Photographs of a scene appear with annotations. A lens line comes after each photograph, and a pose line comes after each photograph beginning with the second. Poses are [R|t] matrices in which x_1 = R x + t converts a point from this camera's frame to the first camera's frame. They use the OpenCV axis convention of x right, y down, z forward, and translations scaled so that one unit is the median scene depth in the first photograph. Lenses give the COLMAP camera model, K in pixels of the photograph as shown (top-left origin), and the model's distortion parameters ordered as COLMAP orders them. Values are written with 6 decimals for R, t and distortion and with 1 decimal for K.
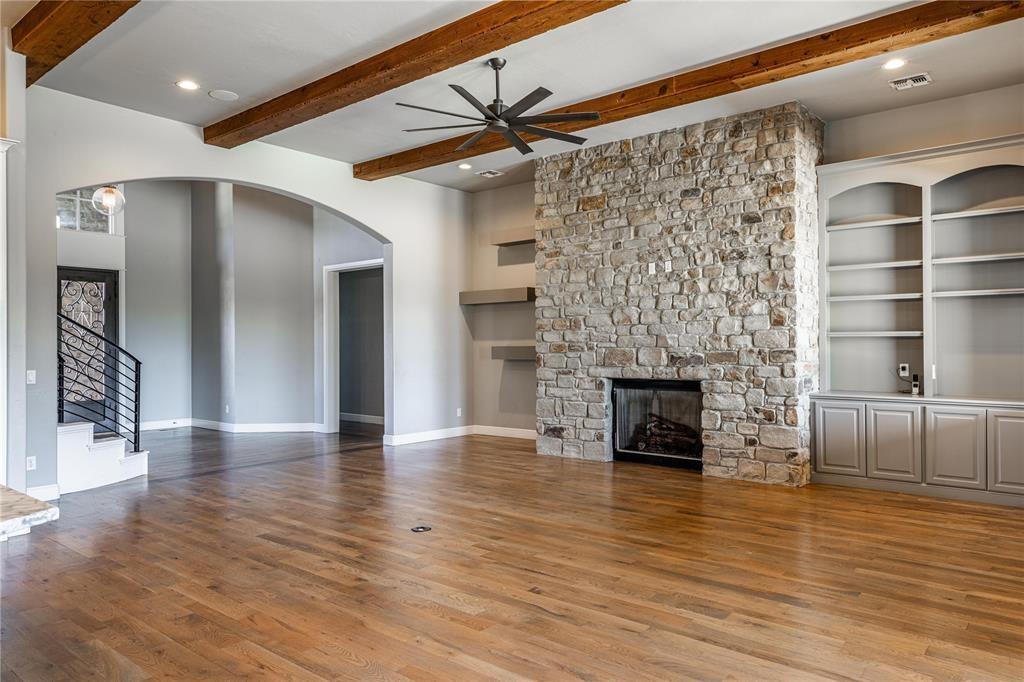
lens RADIAL K [[678.4, 0, 512.0], [0, 678.4, 341.0], [0, 0, 1]] dist [0.005498, 0.001017]
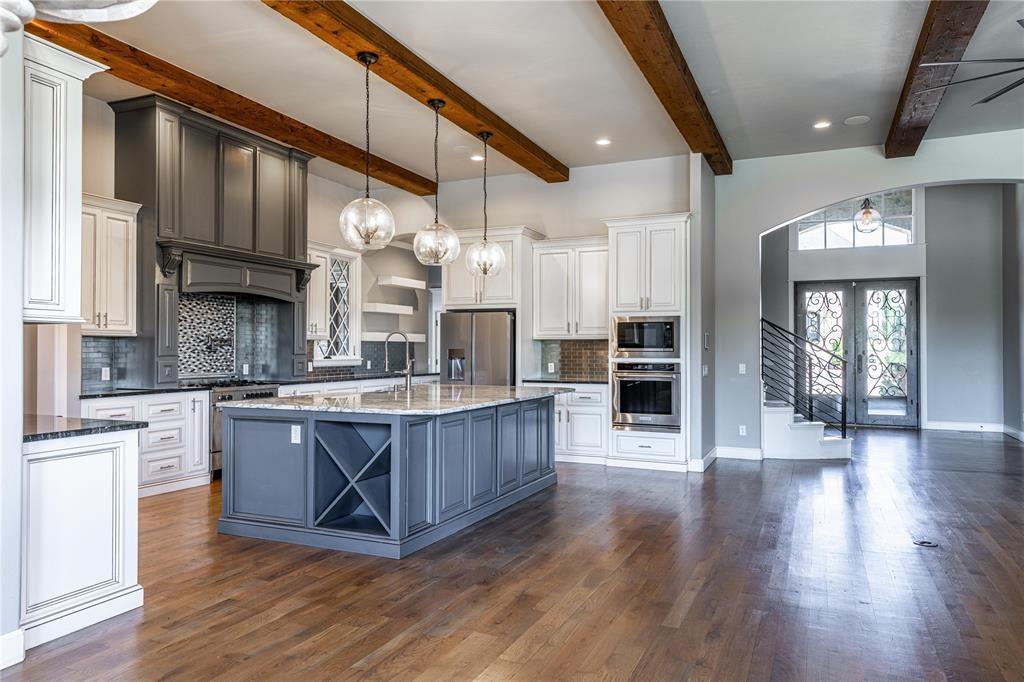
lens RADIAL K [[678.4, 0, 512.0], [0, 678.4, 341.0], [0, 0, 1]] dist [0.005498, 0.001017]
pose [[0.268106, -0.005362, -0.963375, 0.462605], [0.001318, 0.999986, -0.005199, 0.002916], [0.963389, 0.000124, 0.268109, 0.153283]]
